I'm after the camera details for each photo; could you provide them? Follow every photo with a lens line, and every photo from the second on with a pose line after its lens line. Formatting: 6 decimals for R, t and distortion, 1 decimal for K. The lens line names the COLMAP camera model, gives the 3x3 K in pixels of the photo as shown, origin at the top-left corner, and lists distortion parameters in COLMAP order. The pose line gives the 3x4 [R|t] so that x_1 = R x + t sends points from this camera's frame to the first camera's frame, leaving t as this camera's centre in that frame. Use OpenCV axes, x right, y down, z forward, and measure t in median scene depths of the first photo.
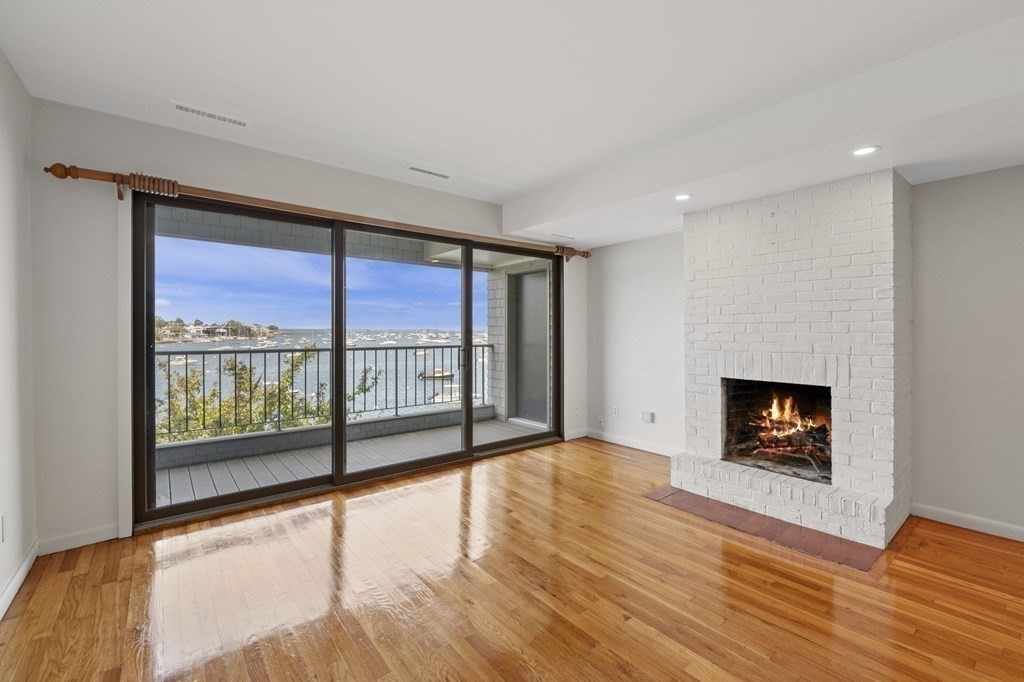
lens RADIAL K [[441.8, 0, 512.1], [0, 441.8, 331.0], [0, 0, 1]] dist [-0.000221, -0.000004]
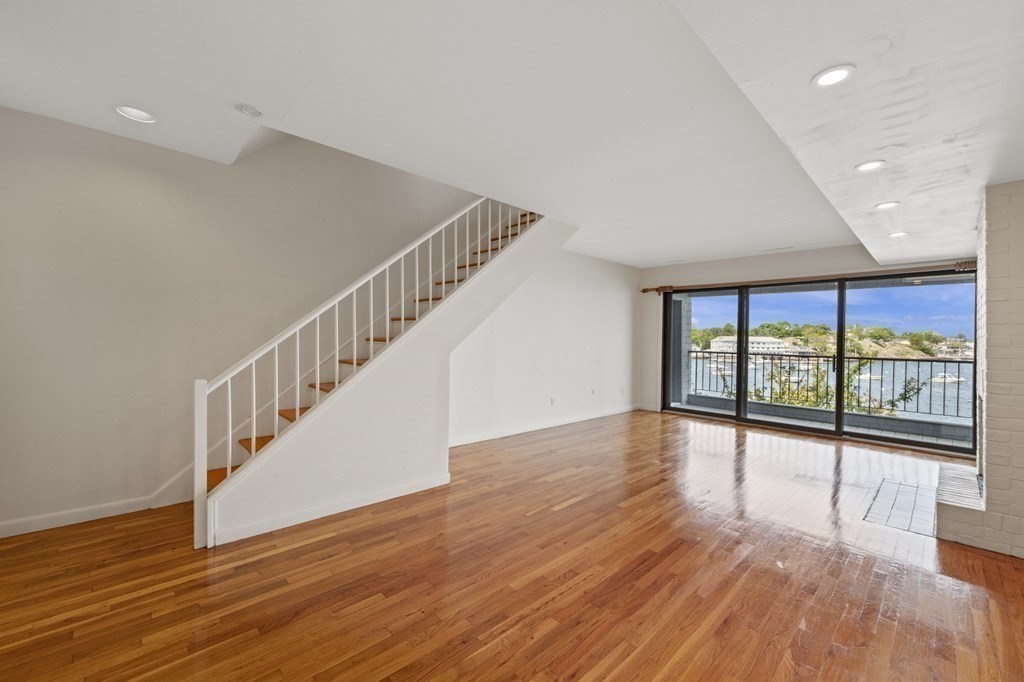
lens RADIAL K [[415.5, 0, 512.0], [0, 415.5, 341.0], [0, 0, 1]] dist [-0.002818, -0.000943]
pose [[0.089174, 0.015045, -0.995902, 1.357522], [-0.015291, 0.999789, 0.013735, -0.016826], [0.995899, 0.014004, 0.089385, -0.160345]]
